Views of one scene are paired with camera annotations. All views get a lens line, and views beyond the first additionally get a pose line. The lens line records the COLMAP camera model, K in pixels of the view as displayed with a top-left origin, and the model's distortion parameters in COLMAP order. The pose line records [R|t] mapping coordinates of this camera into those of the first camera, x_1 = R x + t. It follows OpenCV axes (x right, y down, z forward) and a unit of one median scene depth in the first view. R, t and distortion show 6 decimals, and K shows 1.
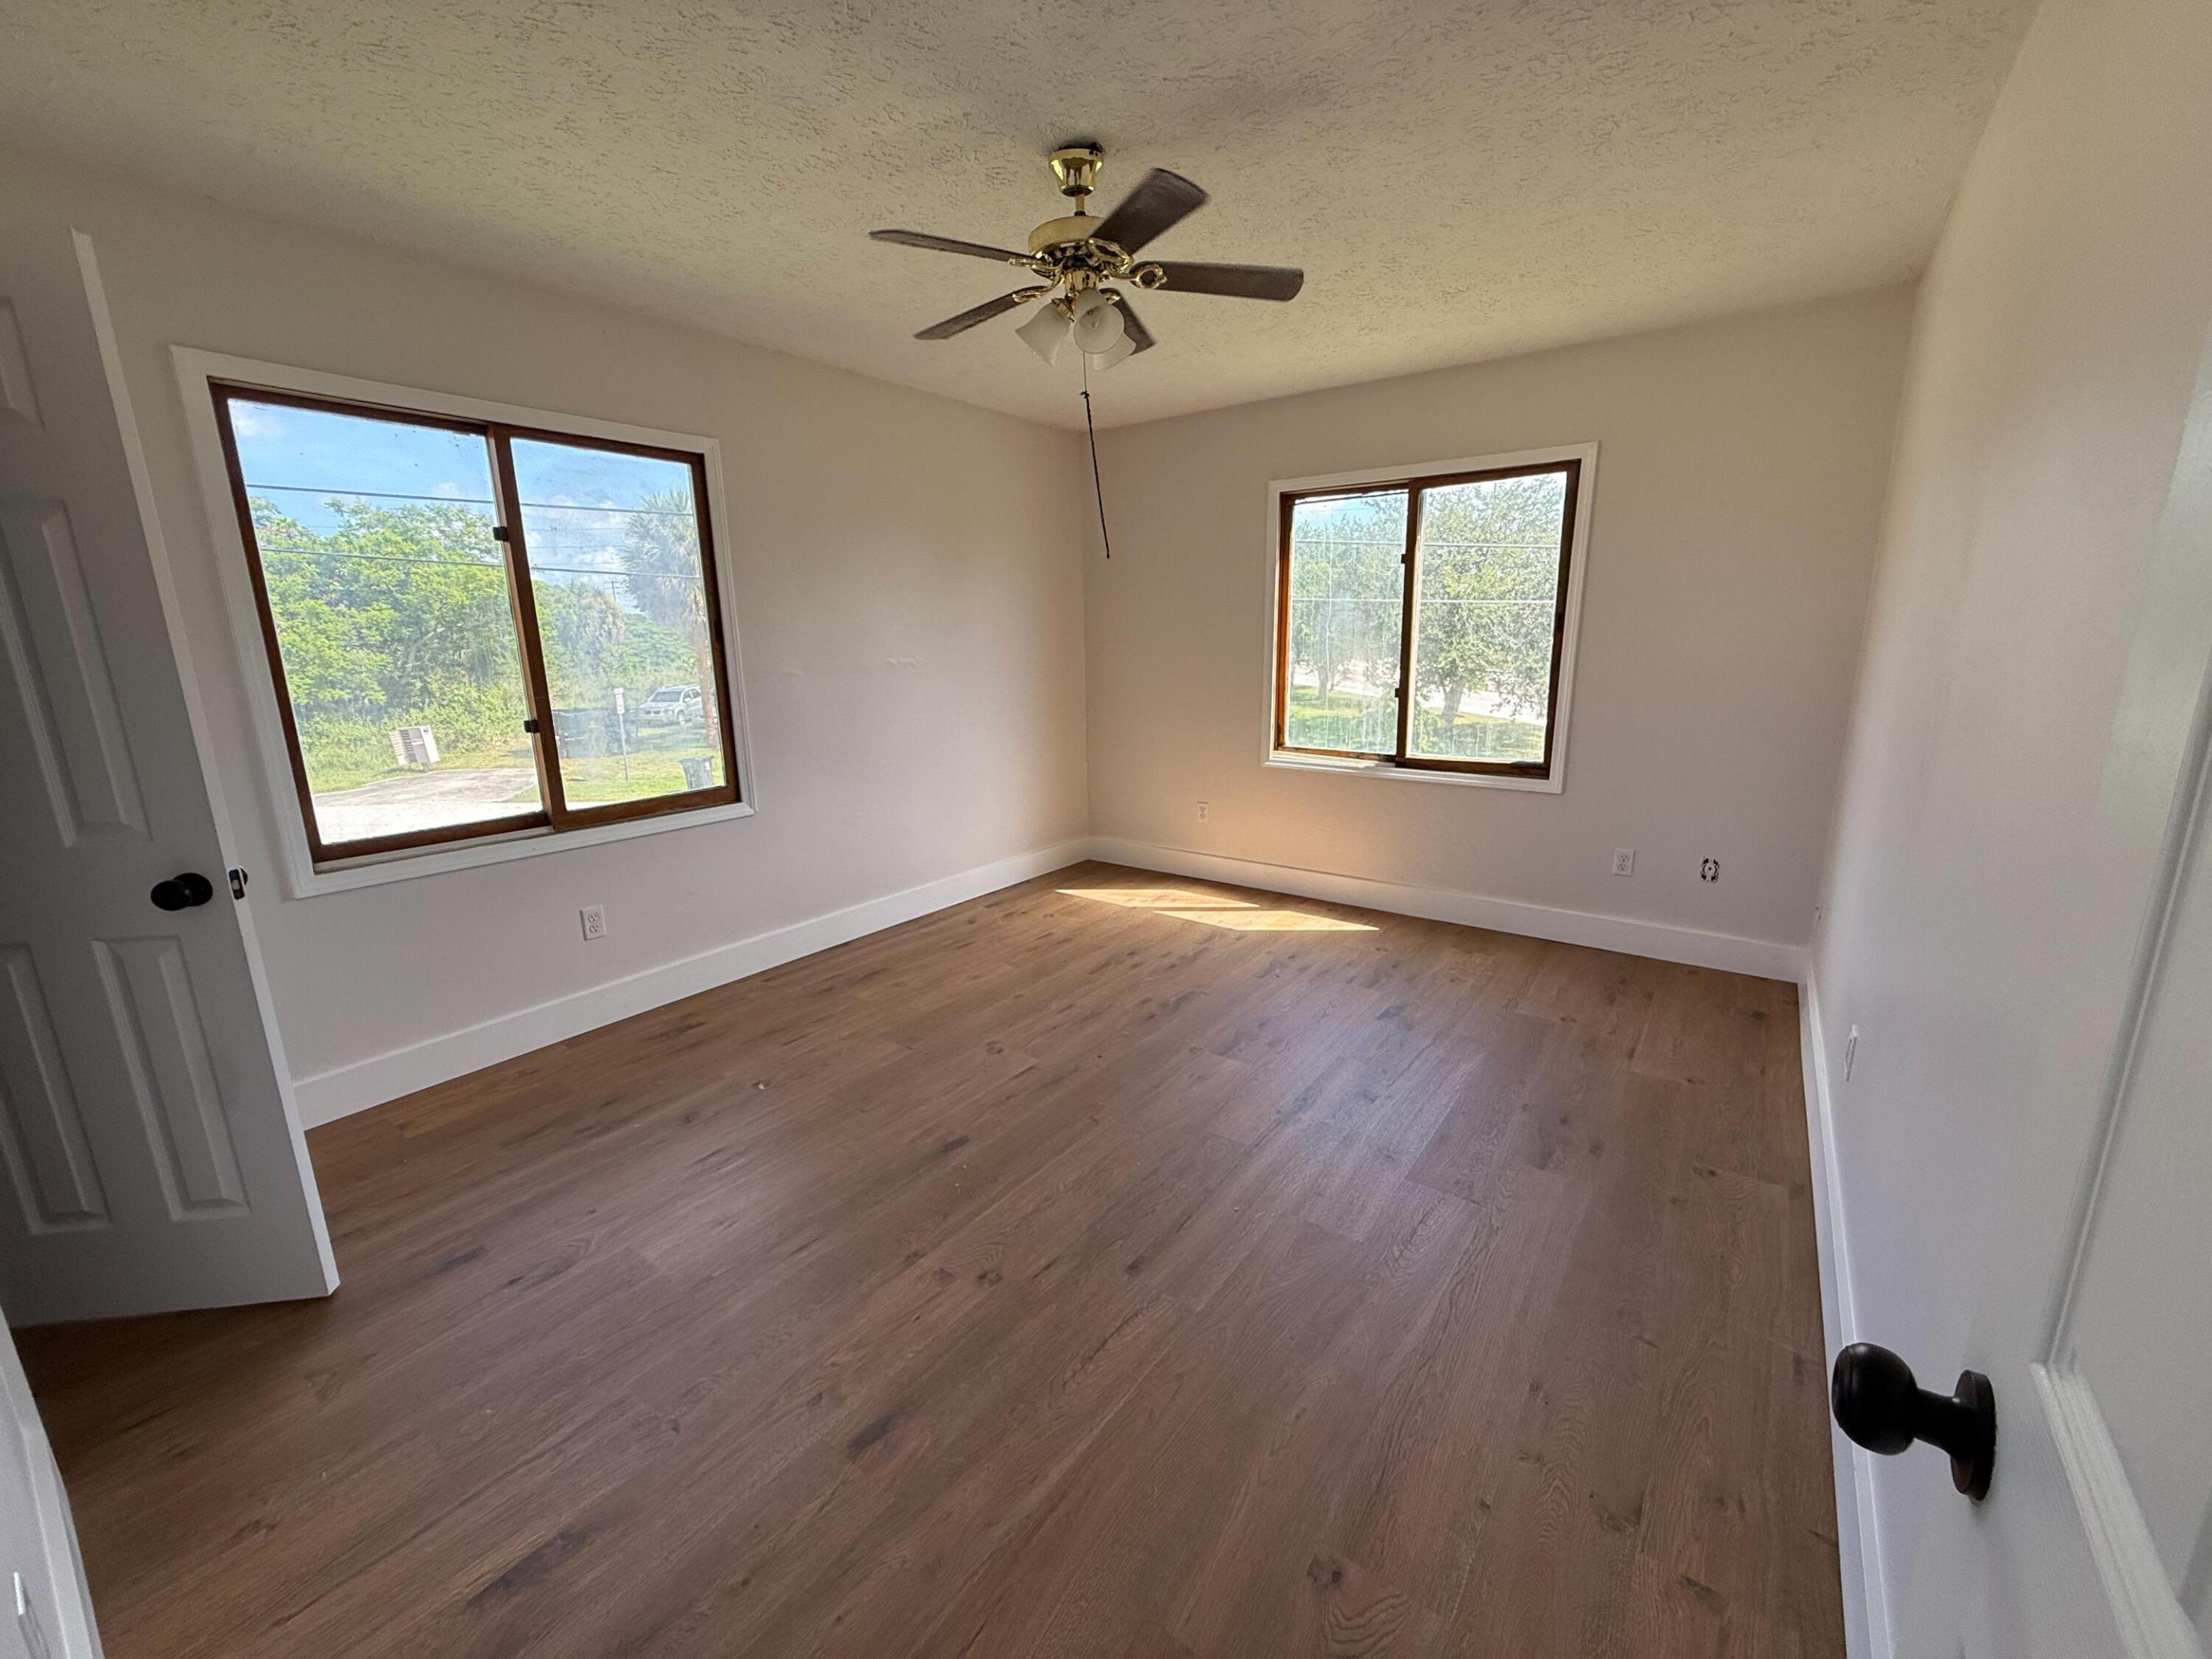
lens RADIAL K [[883.9, 0, 1102.3], [0, 883.9, 831.6], [0, 0, 1]] dist [0.001130, 0.000403]
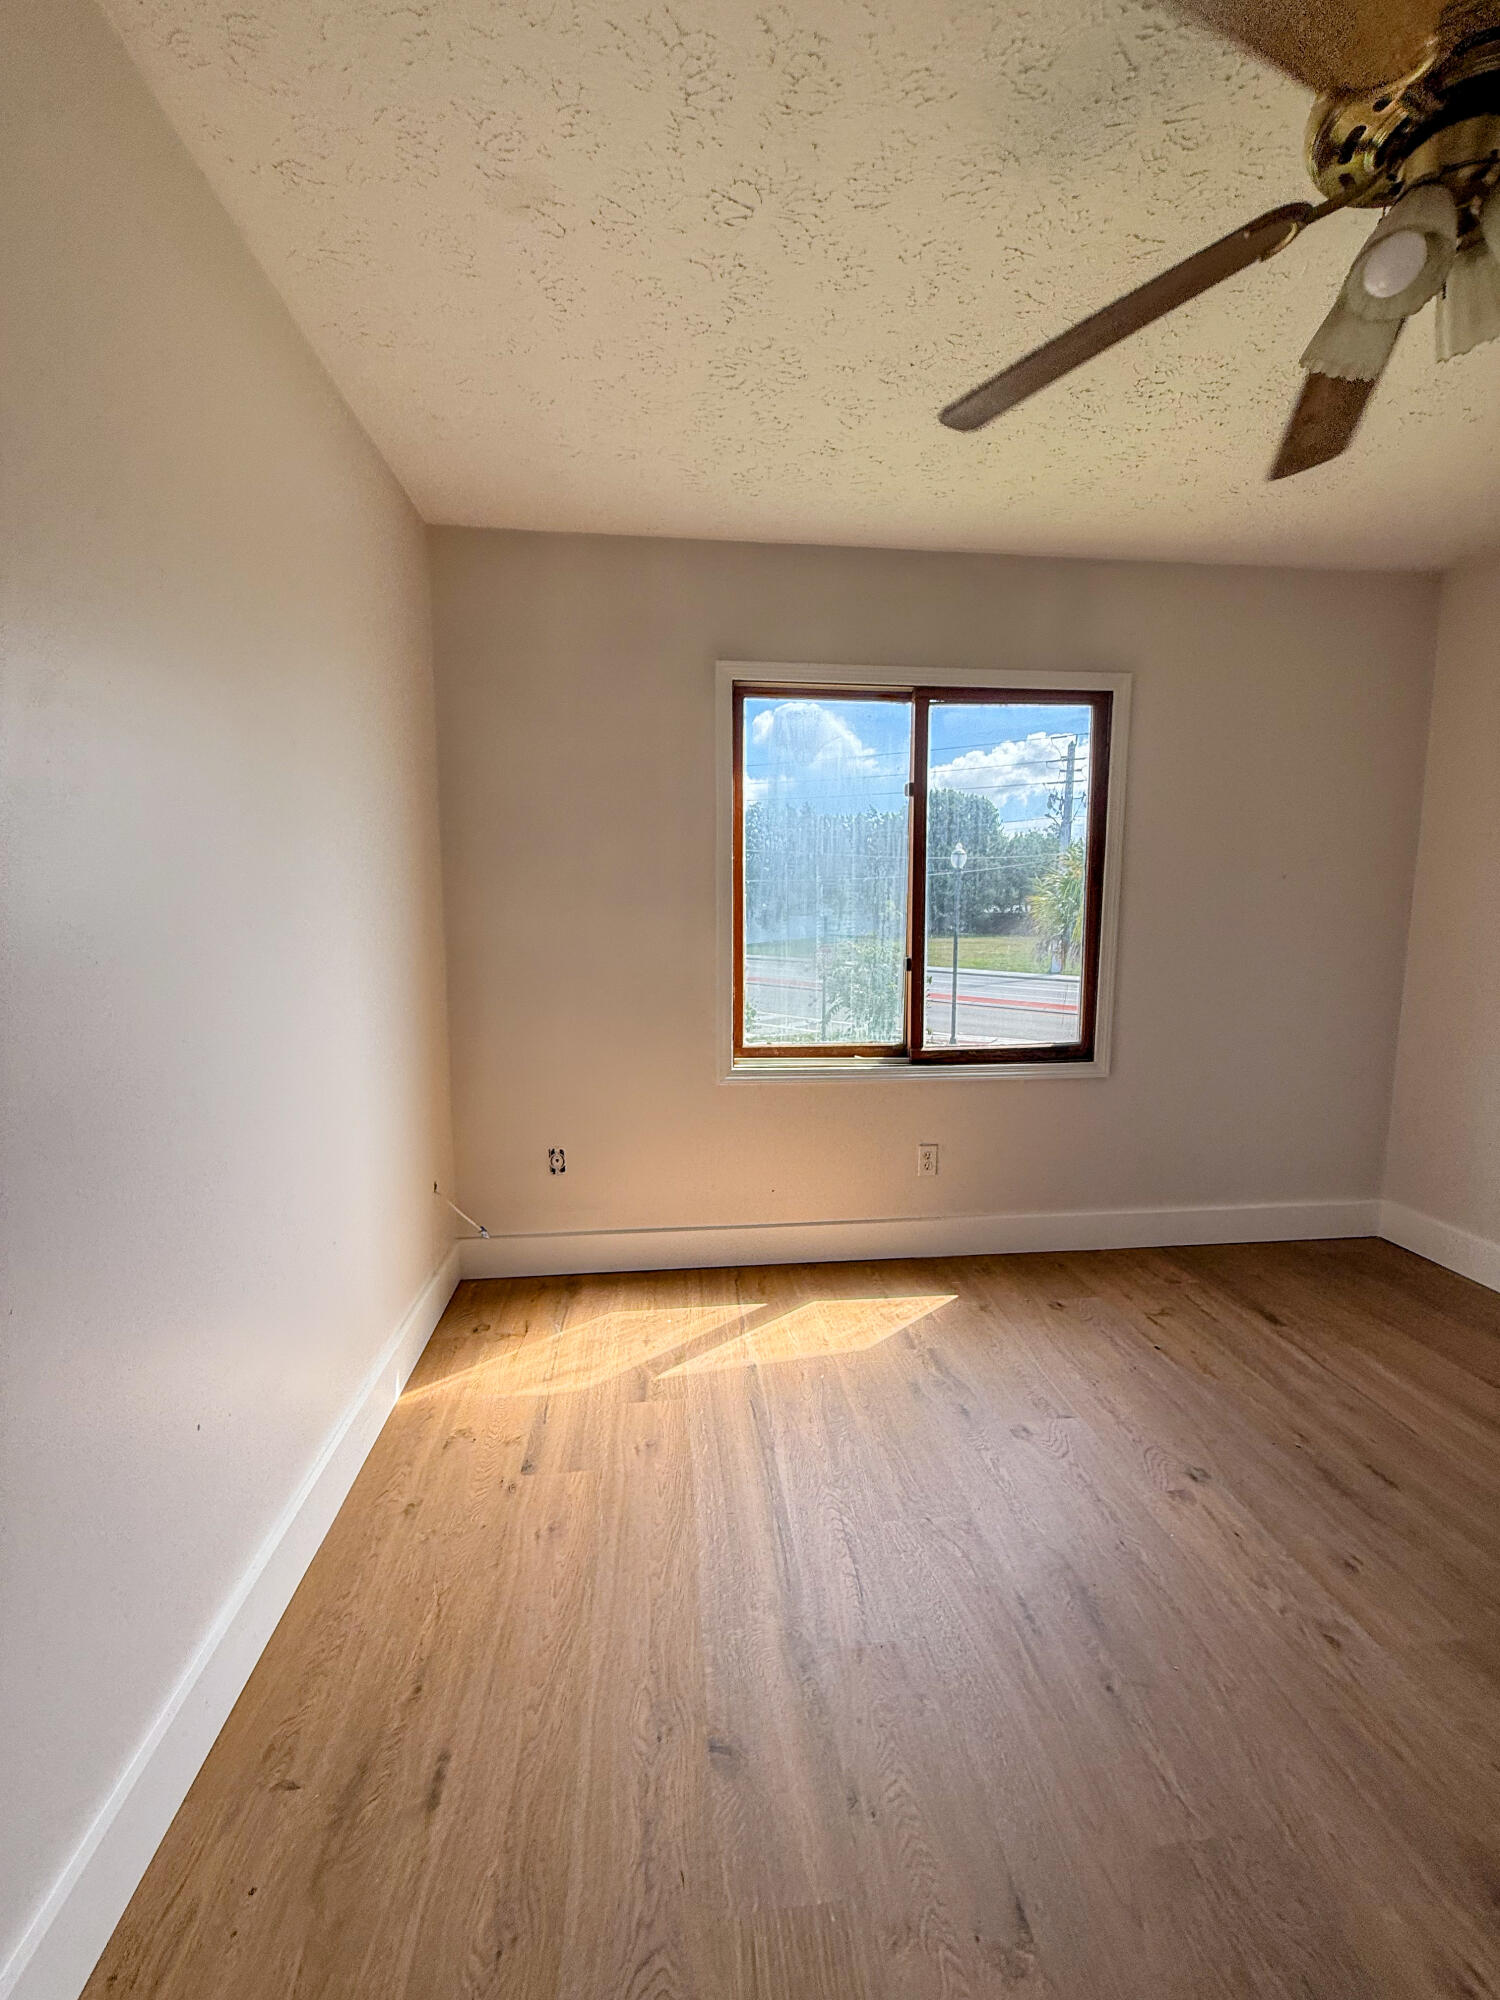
lens RADIAL K [[799.2, 0, 747.0], [0, 799.2, 996.9], [0, 0, 1]] dist [0.001130, 0.000403]
pose [[0.738179, -0.047145, 0.672955, -0.357383], [0.137171, 0.987205, -0.081305, -0.151647], [-0.660511, 0.152328, 0.735201, 0.958971]]
